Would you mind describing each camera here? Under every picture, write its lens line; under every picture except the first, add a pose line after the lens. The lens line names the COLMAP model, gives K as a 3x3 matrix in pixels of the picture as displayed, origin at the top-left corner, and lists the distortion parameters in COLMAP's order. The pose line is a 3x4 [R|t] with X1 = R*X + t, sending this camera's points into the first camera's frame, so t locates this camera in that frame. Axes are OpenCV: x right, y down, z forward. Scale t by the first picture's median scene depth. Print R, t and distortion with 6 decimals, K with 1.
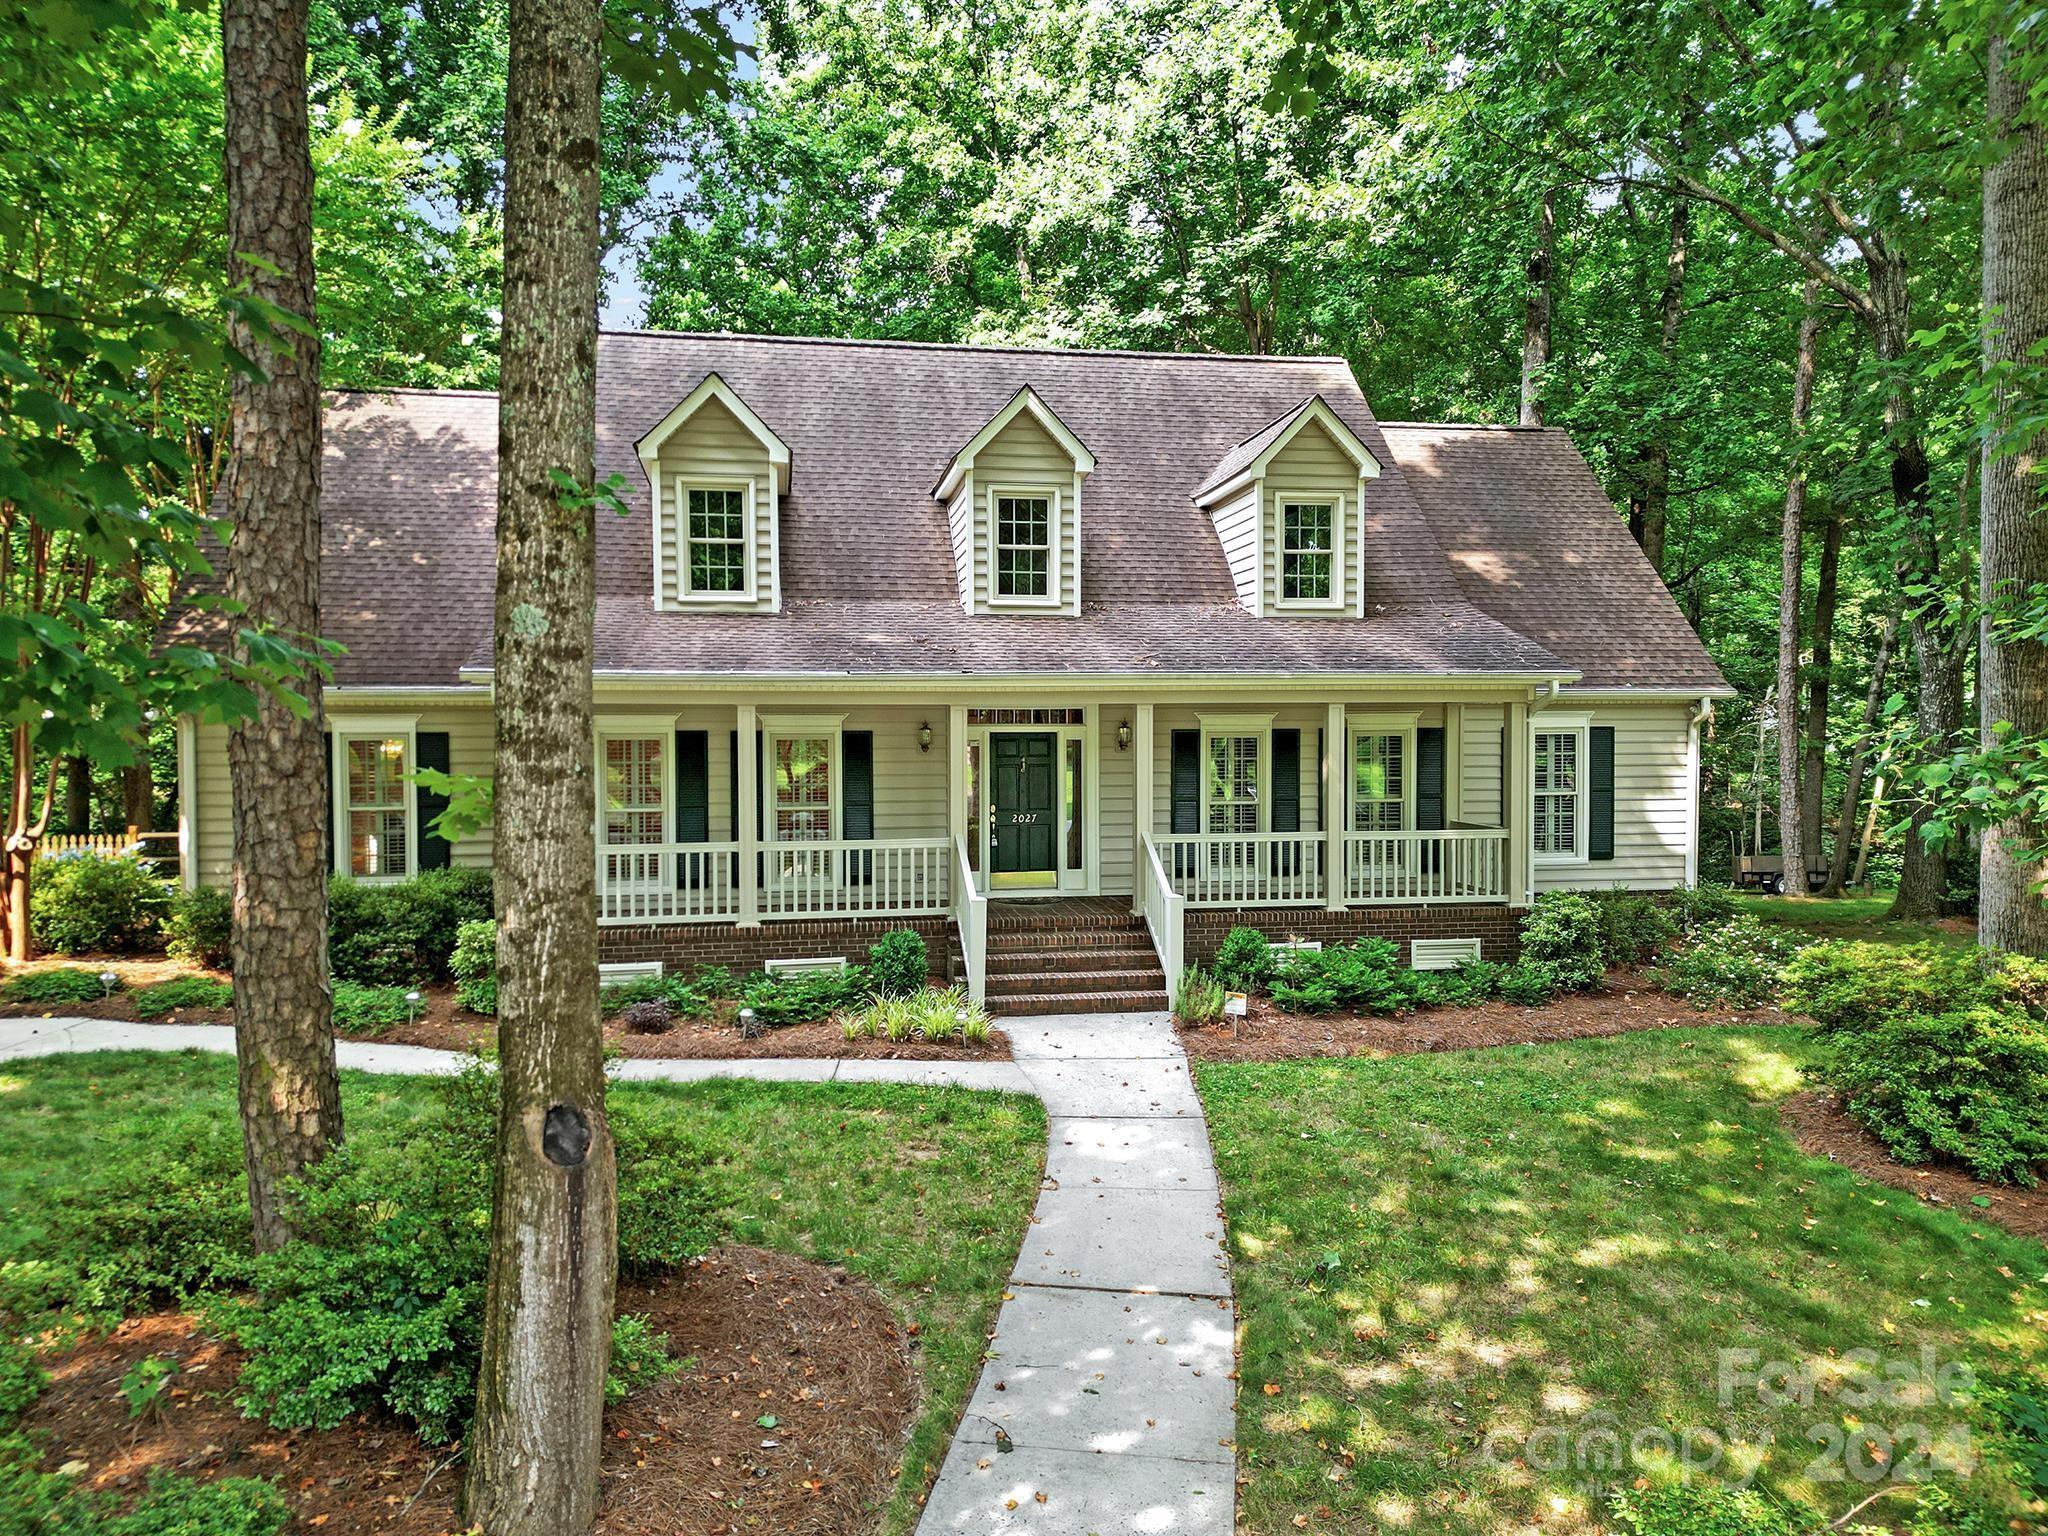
lens RADIAL K [[1434.5, 0, 1024.0], [0, 1434.5, 768.0], [0, 0, 1]] dist [0.068177, -0.063077]
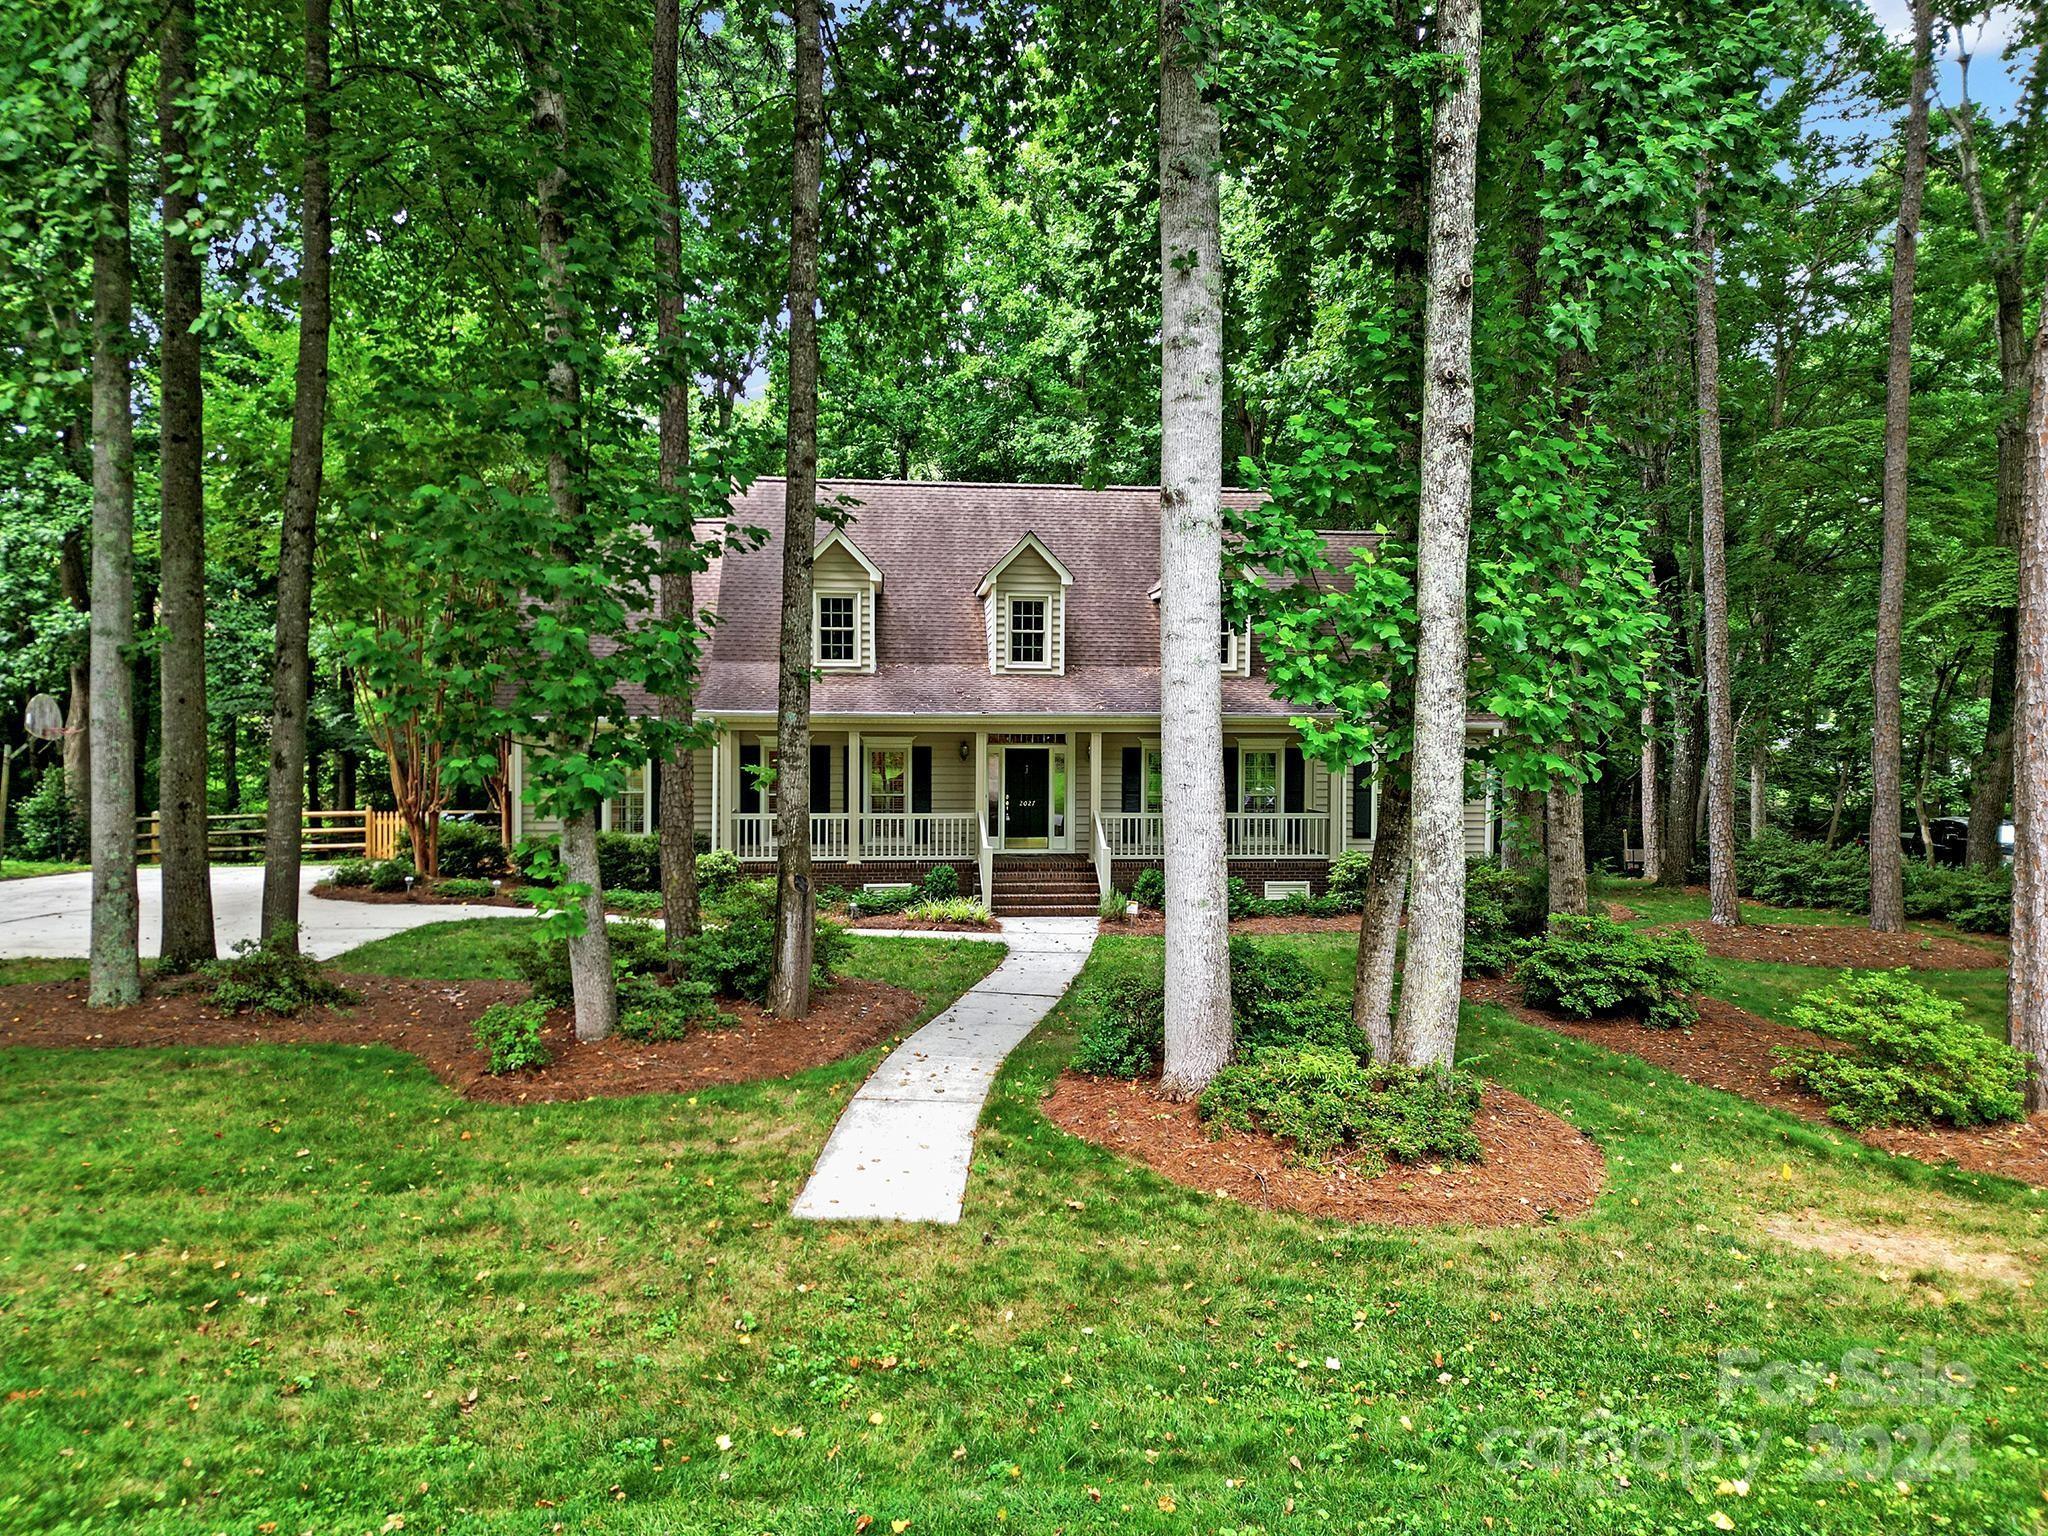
lens RADIAL K [[1434.5, 0, 1024.0], [0, 1434.5, 768.0], [0, 0, 1]] dist [0.068177, -0.063077]
pose [[0.997646, 0.010610, -0.067752, 0.103765], [-0.010981, 0.999927, -0.005111, 0.004567], [0.067693, 0.005843, 0.997689, -0.575094]]
